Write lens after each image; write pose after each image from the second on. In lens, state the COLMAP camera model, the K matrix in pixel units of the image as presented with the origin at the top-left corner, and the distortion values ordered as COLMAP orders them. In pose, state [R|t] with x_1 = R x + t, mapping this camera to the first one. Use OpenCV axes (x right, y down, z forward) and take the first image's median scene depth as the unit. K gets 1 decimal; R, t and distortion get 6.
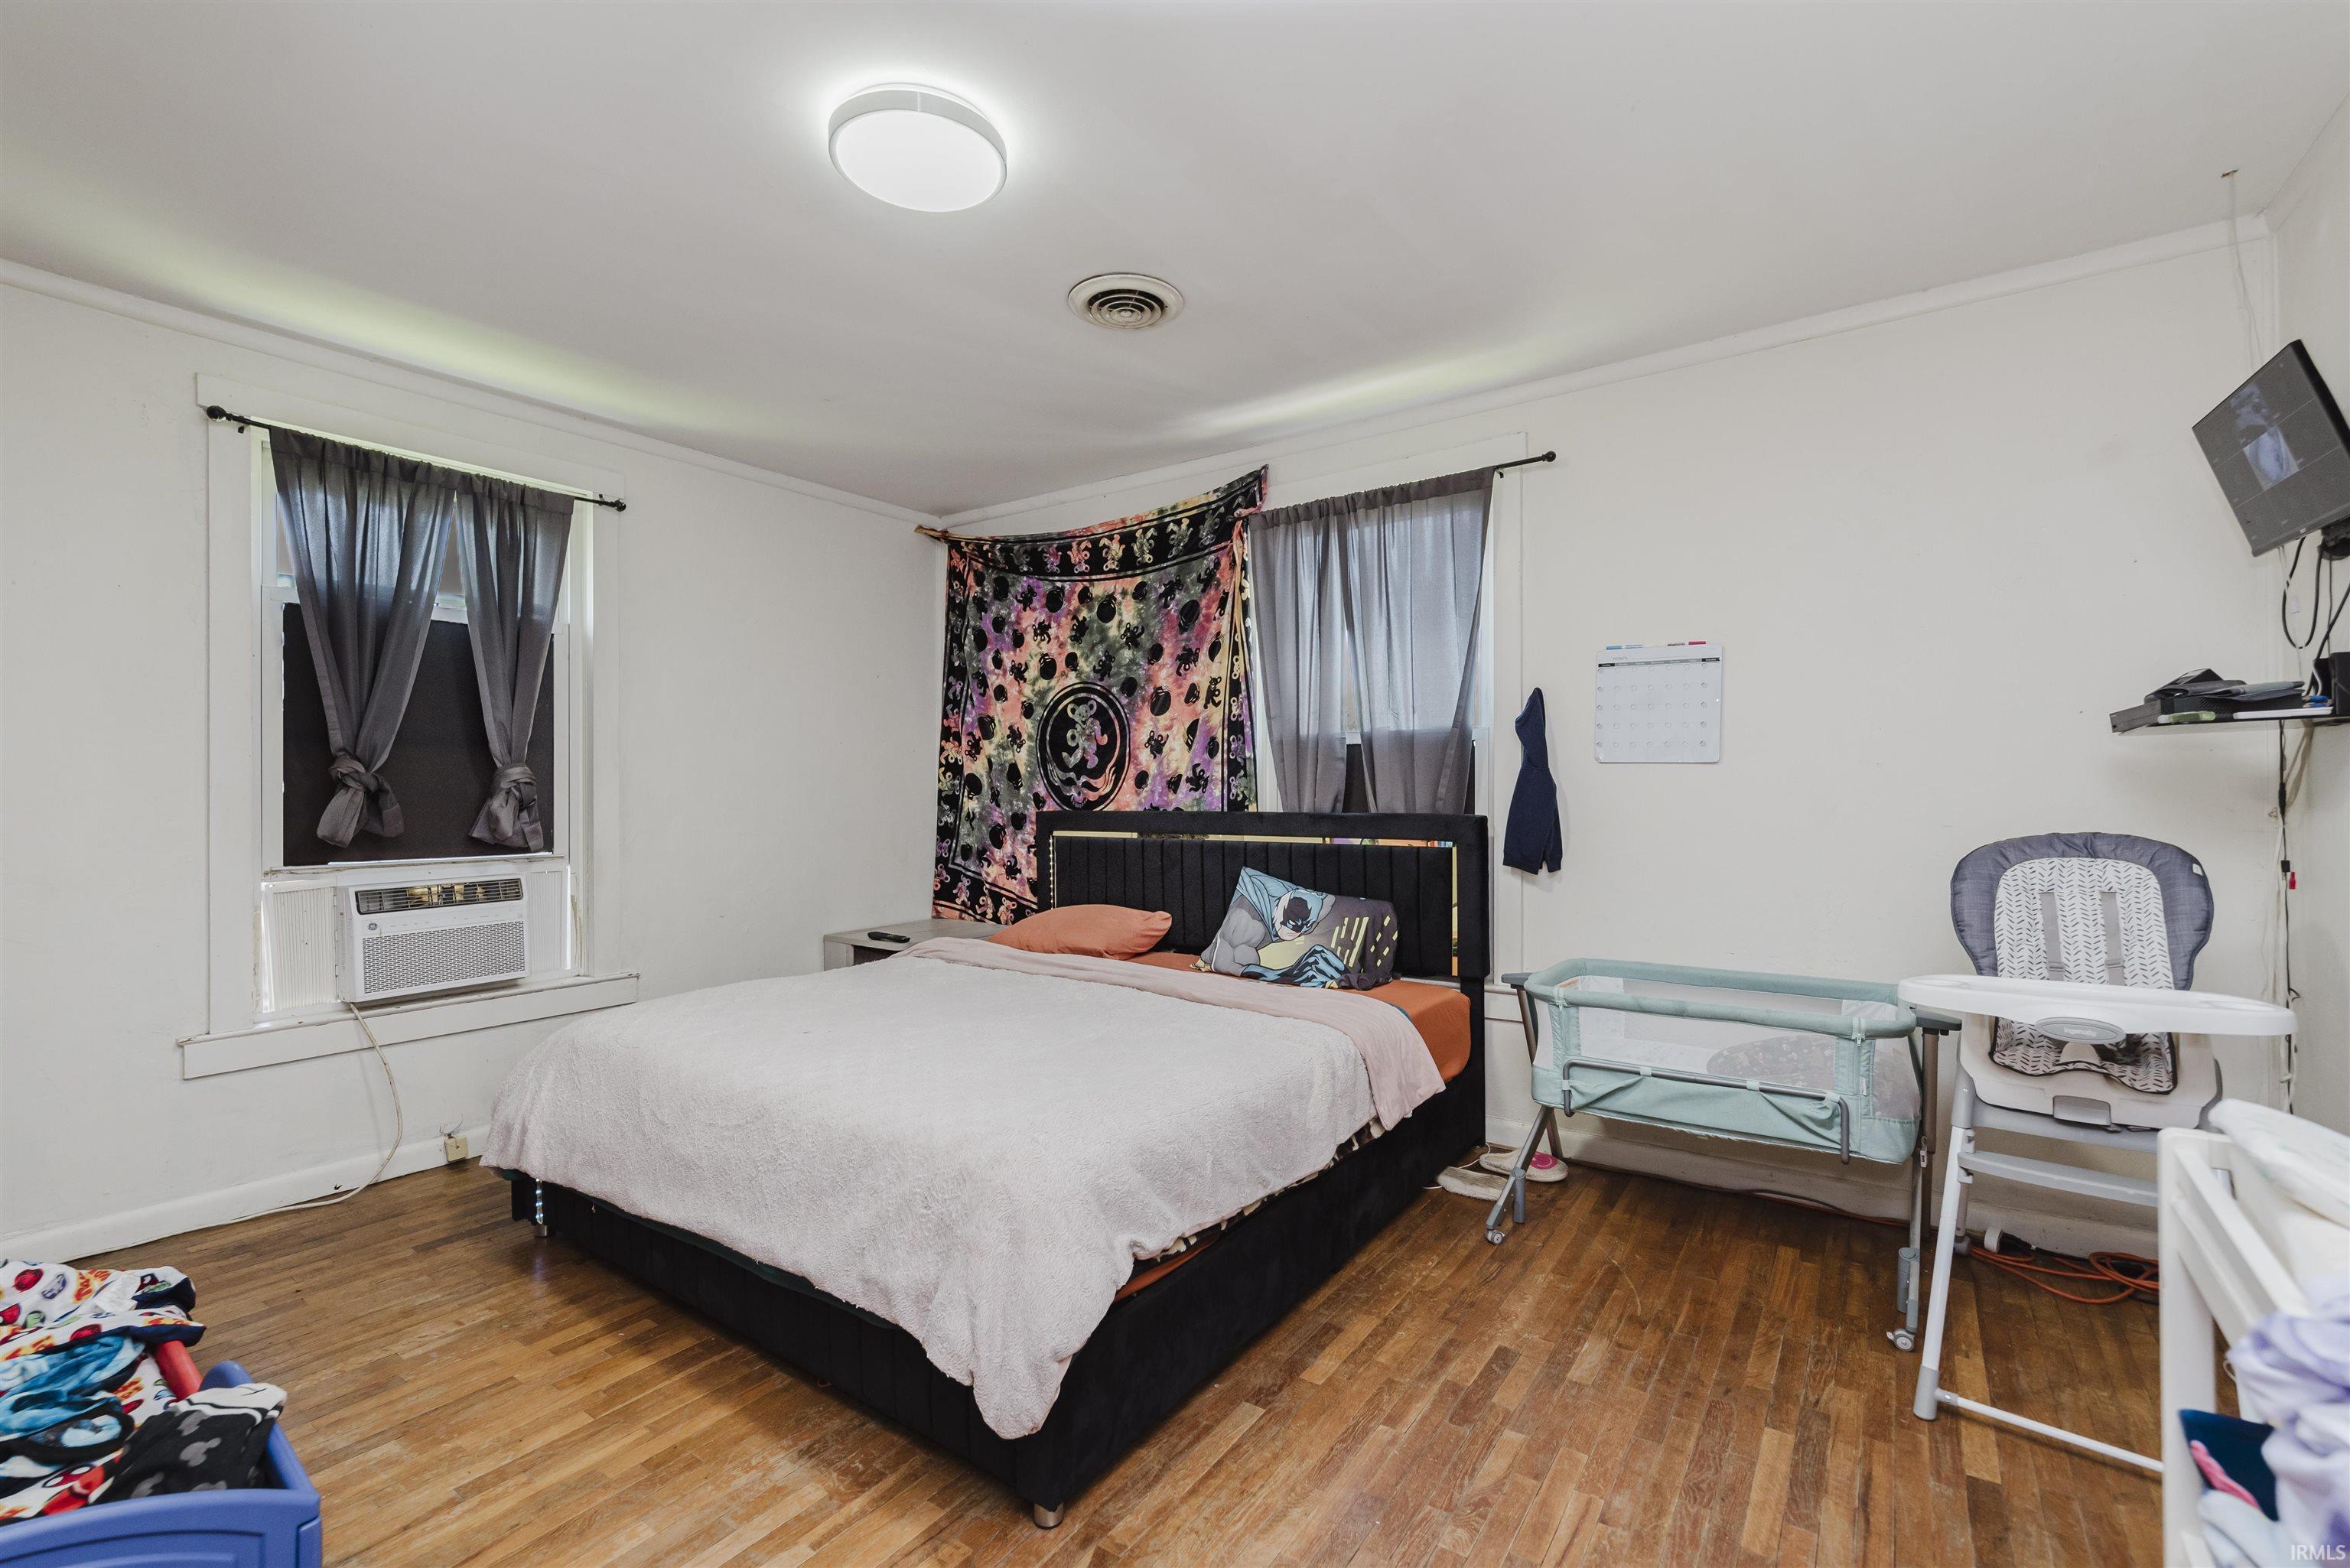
lens RADIAL K [[1023.4, 0, 1176.0], [0, 1023.4, 779.7], [0, 0, 1]] dist [0.000583, 0.000819]
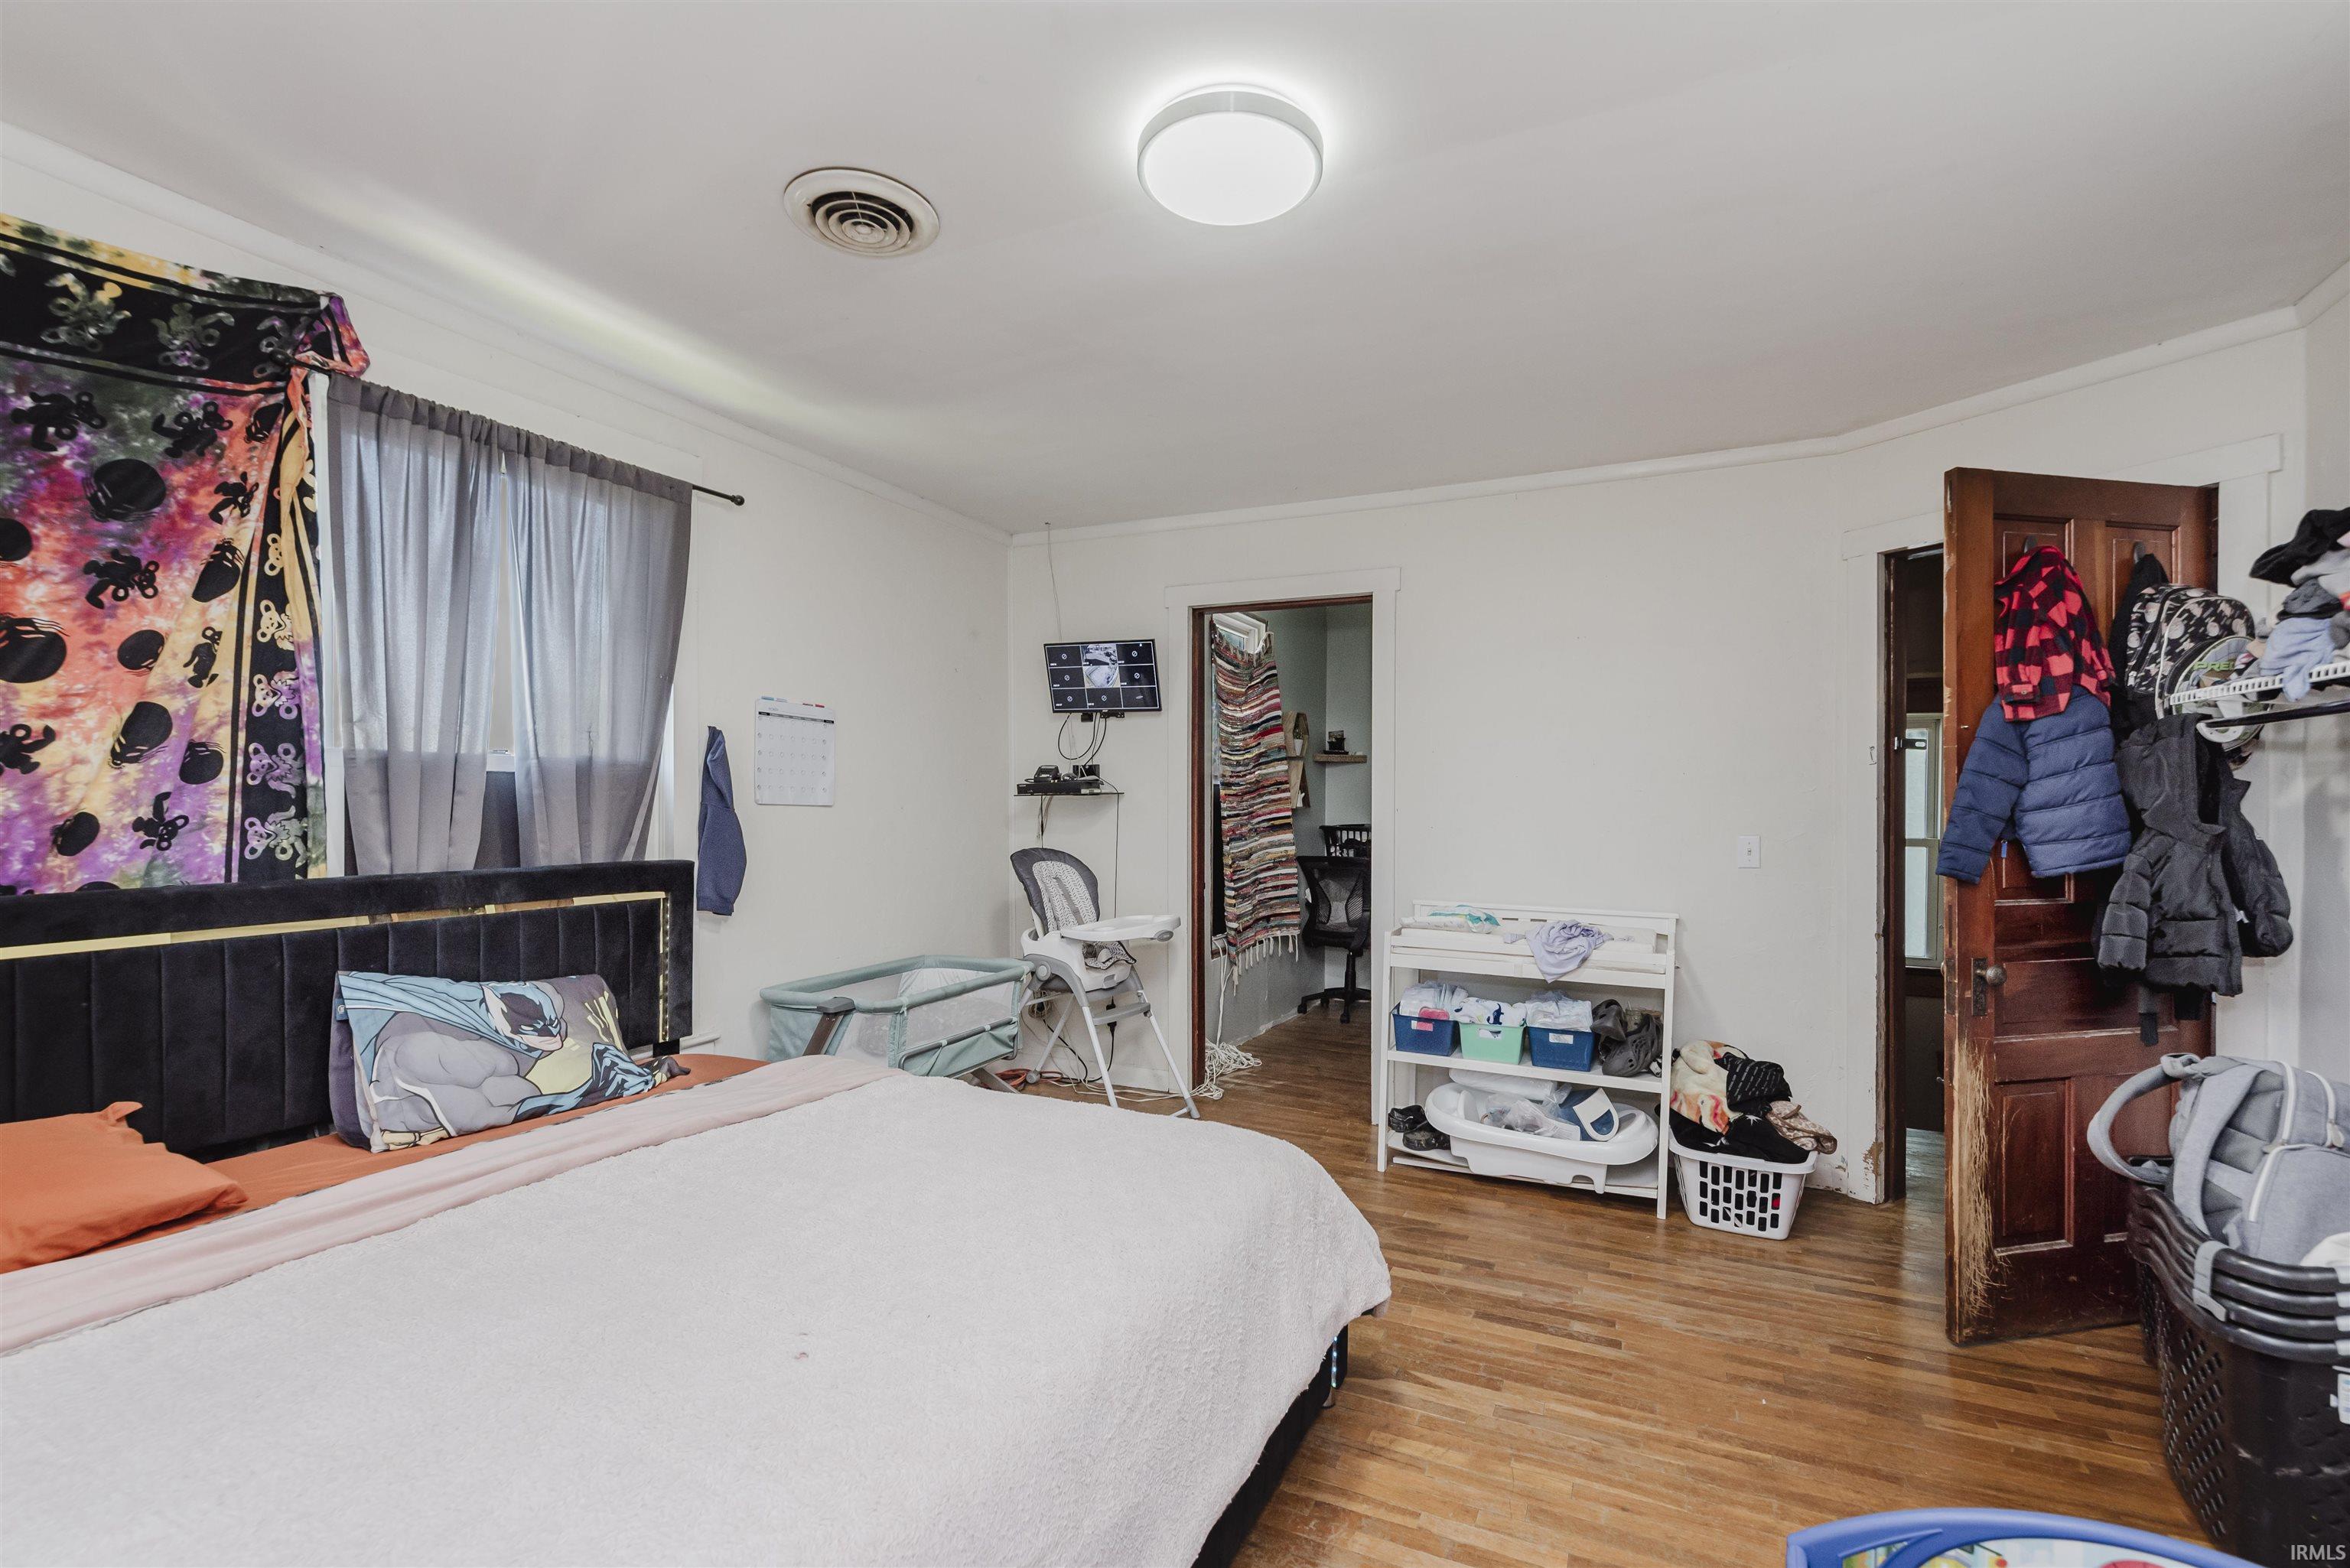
lens RADIAL K [[1023.4, 0, 1206.7], [0, 1023.4, 818.4], [0, 0, 1]] dist [0.000583, 0.000819]
pose [[-0.192624, -0.008985, 0.981231, -0.582483], [-0.007947, 0.999940, 0.007596, -0.011149], [-0.981240, -0.006335, -0.192684, 0.601199]]
